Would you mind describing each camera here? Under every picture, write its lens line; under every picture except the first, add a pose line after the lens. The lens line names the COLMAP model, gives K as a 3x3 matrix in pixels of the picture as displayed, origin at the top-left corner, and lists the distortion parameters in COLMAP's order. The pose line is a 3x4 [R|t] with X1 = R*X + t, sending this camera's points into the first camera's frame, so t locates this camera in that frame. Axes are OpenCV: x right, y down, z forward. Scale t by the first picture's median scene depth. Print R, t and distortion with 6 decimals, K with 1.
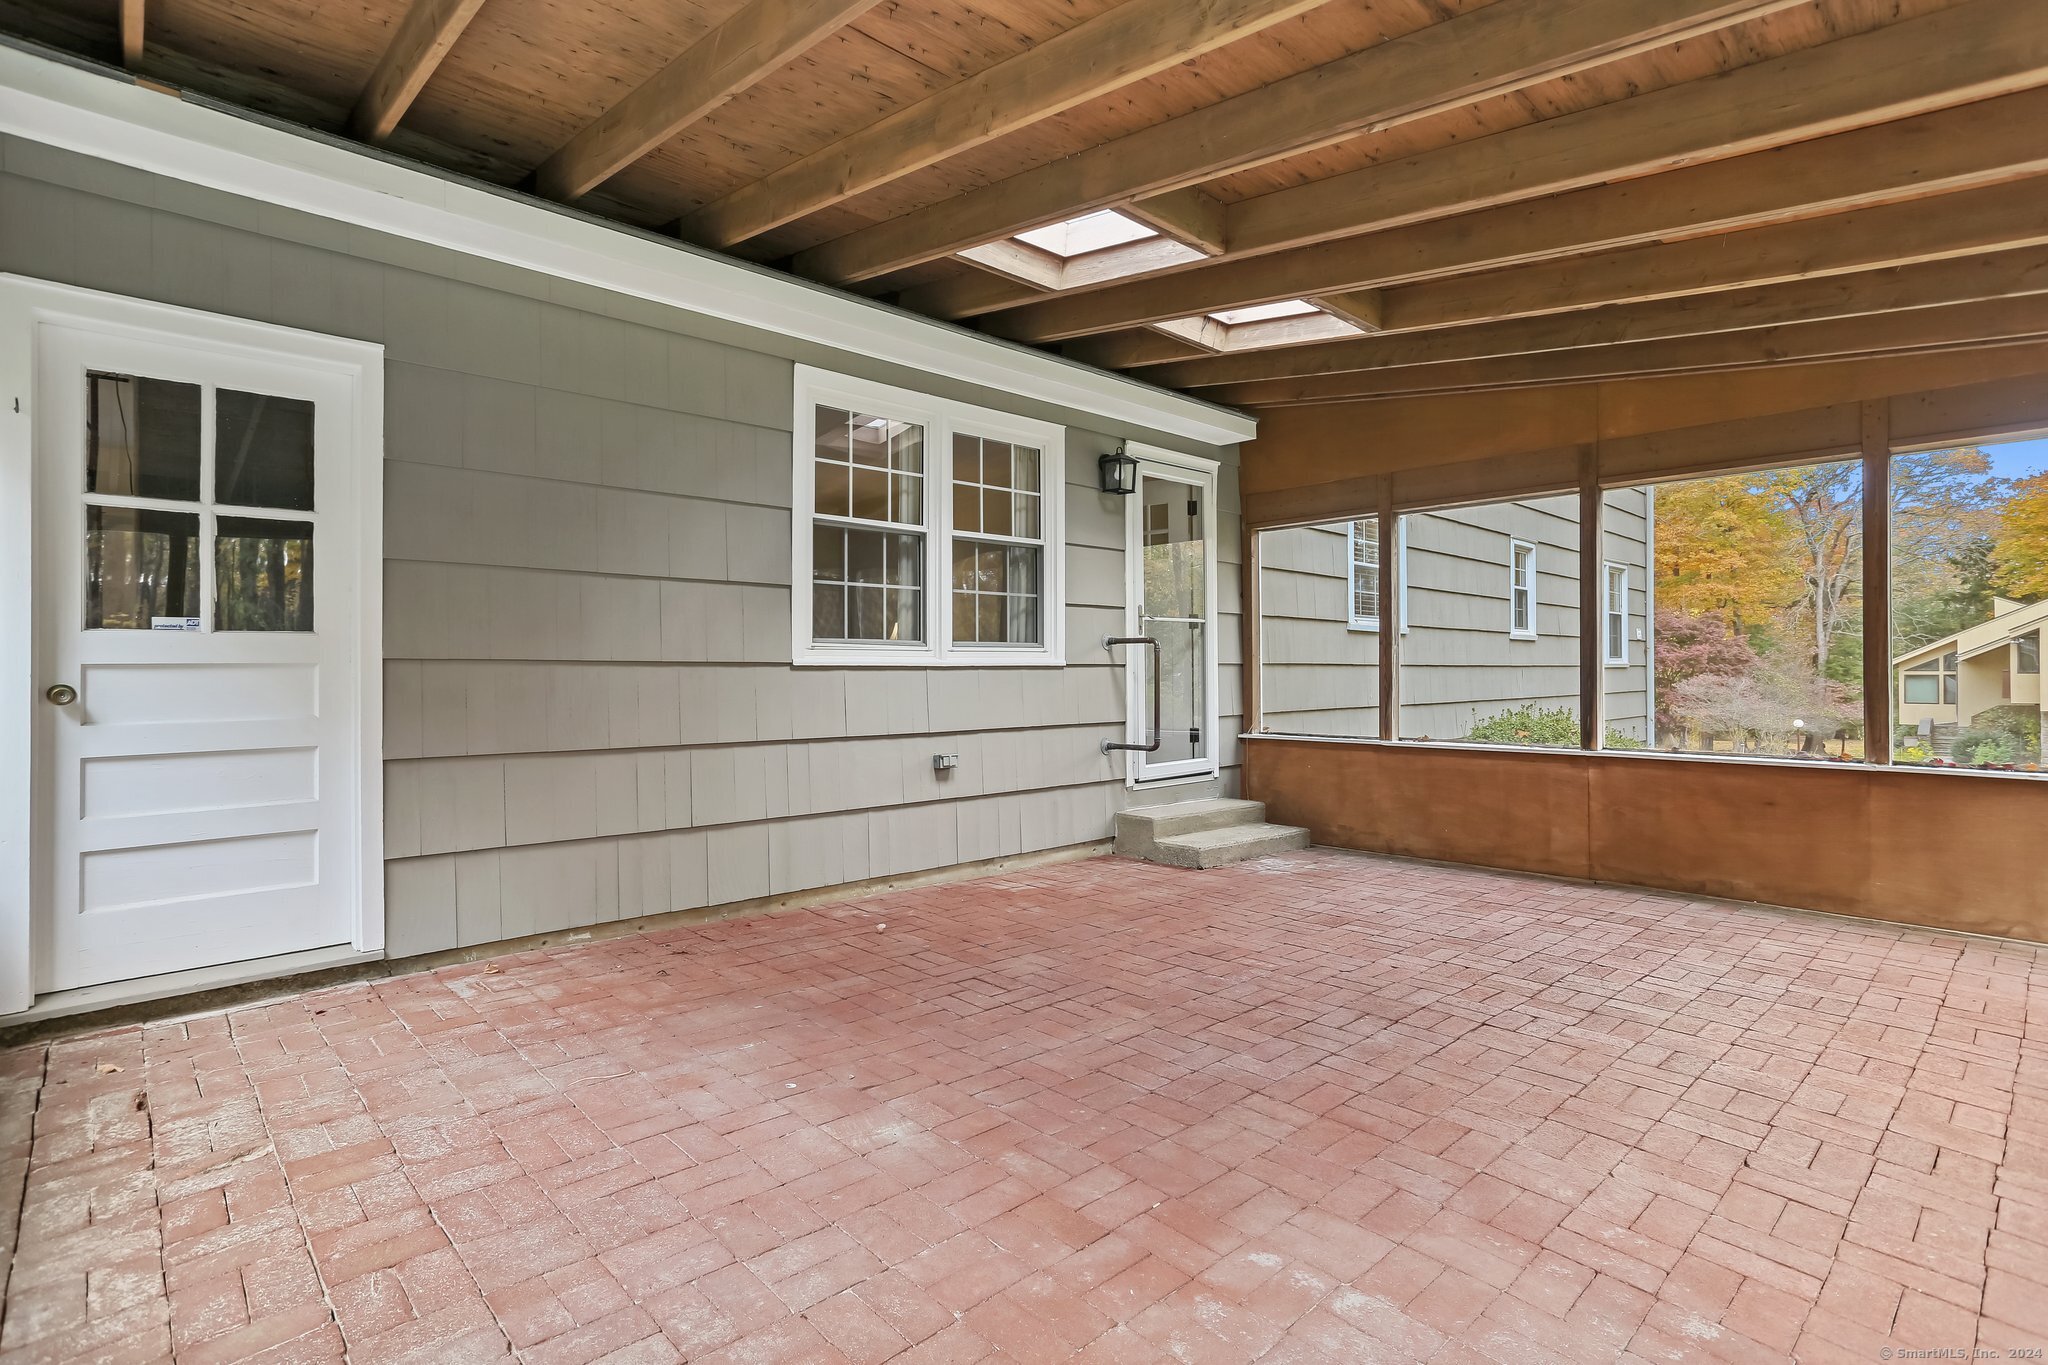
lens RADIAL K [[979.8, 0, 1003.4], [0, 979.8, 669.2], [0, 0, 1]] dist [-0.053363, 0.034234]
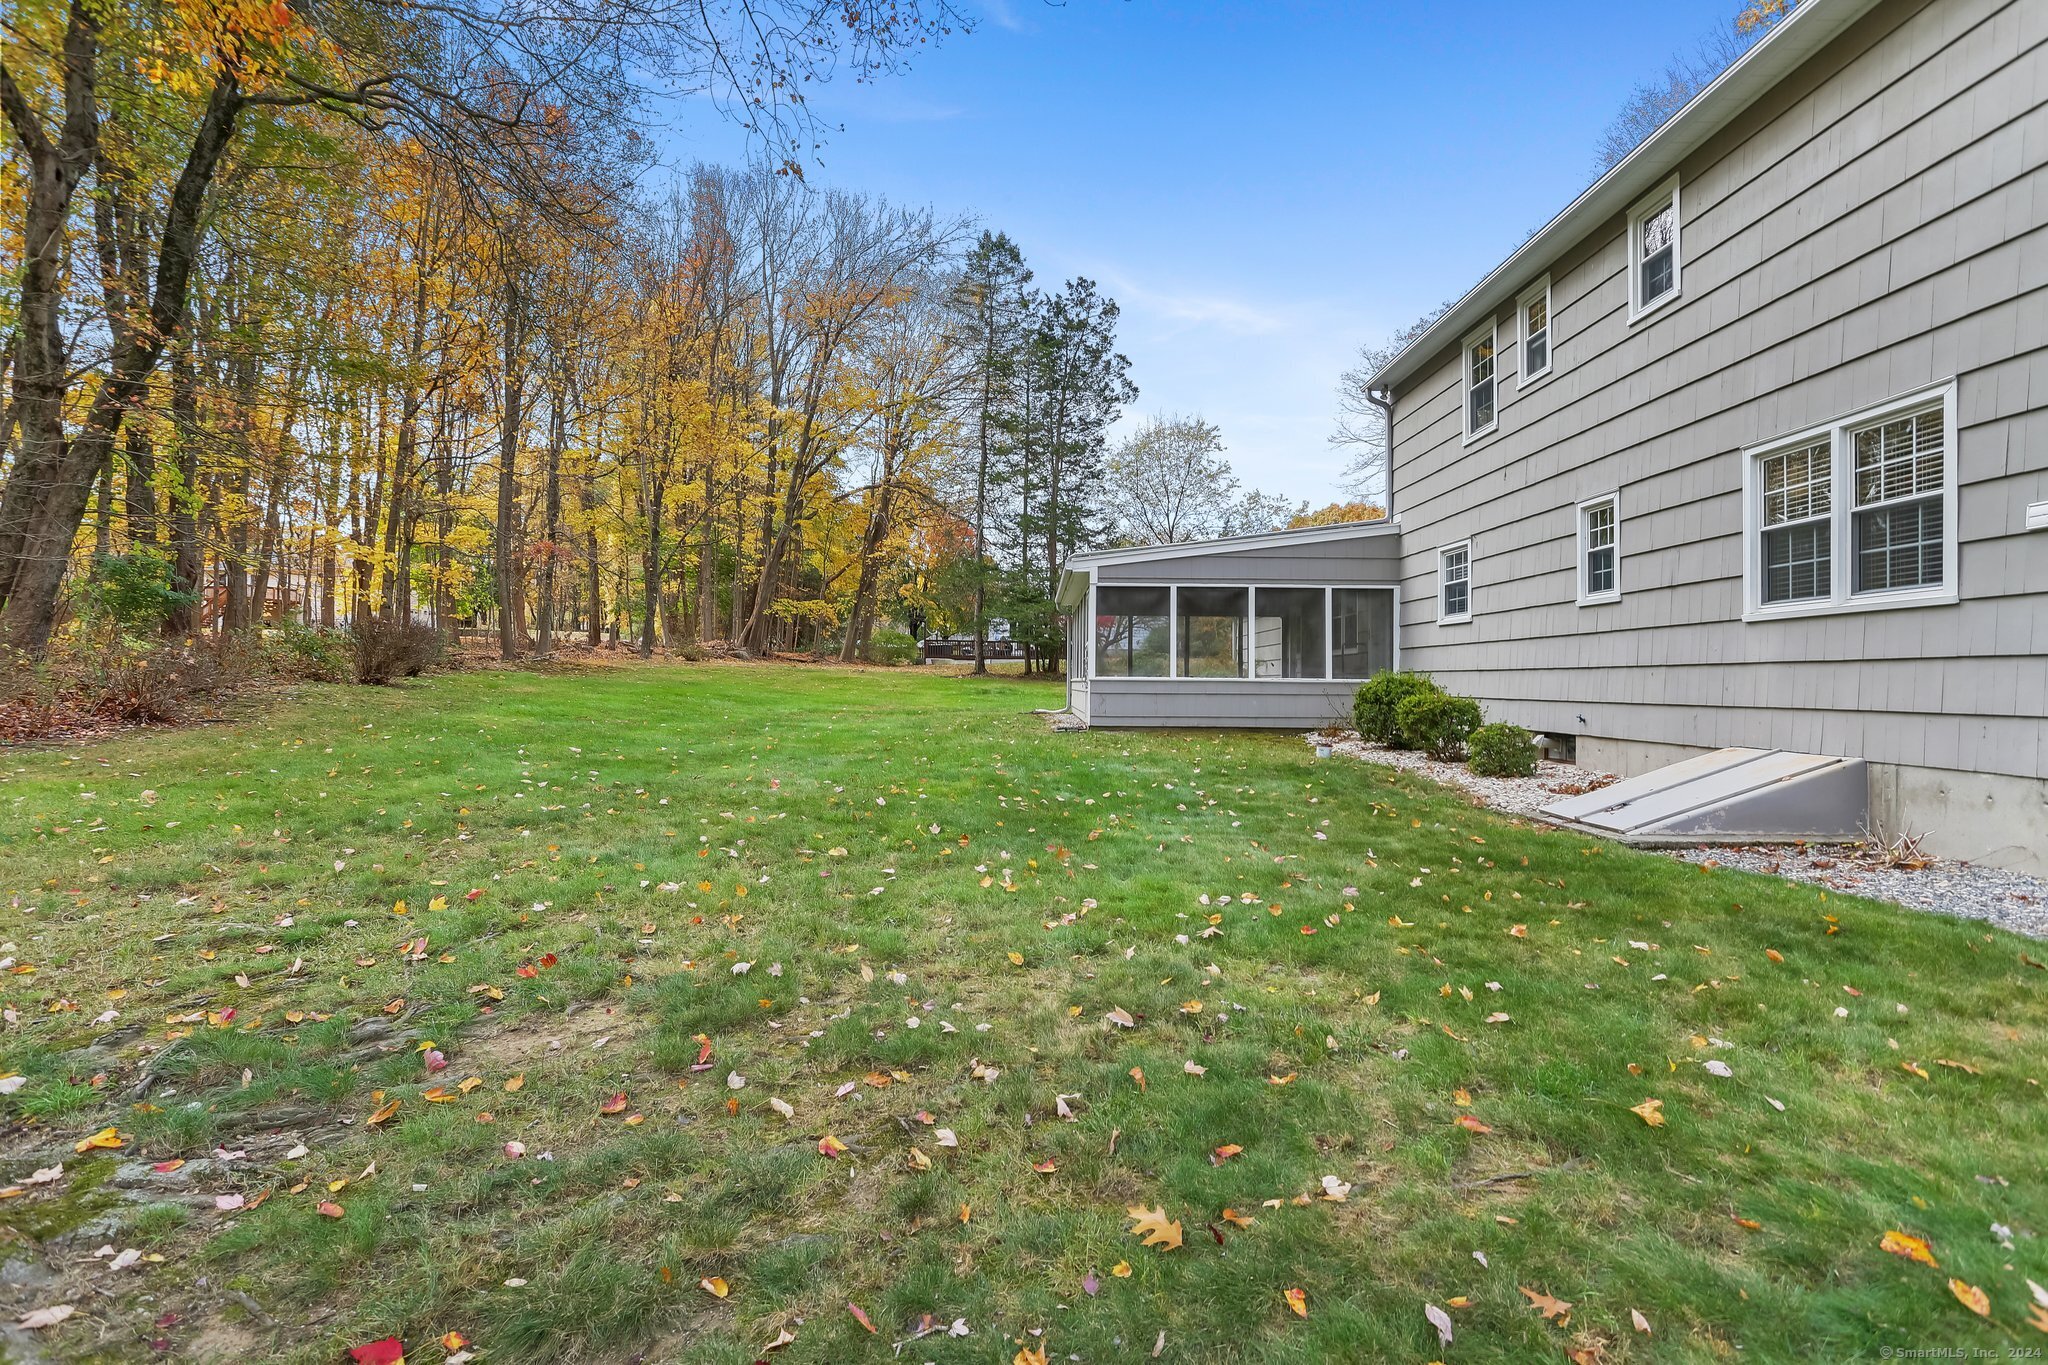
lens RADIAL K [[979.8, 0, 1003.4], [0, 979.8, 669.2], [0, 0, 1]] dist [-0.053363, 0.034234]
pose [[-0.622575, -0.001299, -0.782559, 1.613571], [0.004913, 0.999972, -0.005568, 0.072965], [0.782545, -0.007311, -0.622551, 0.884621]]
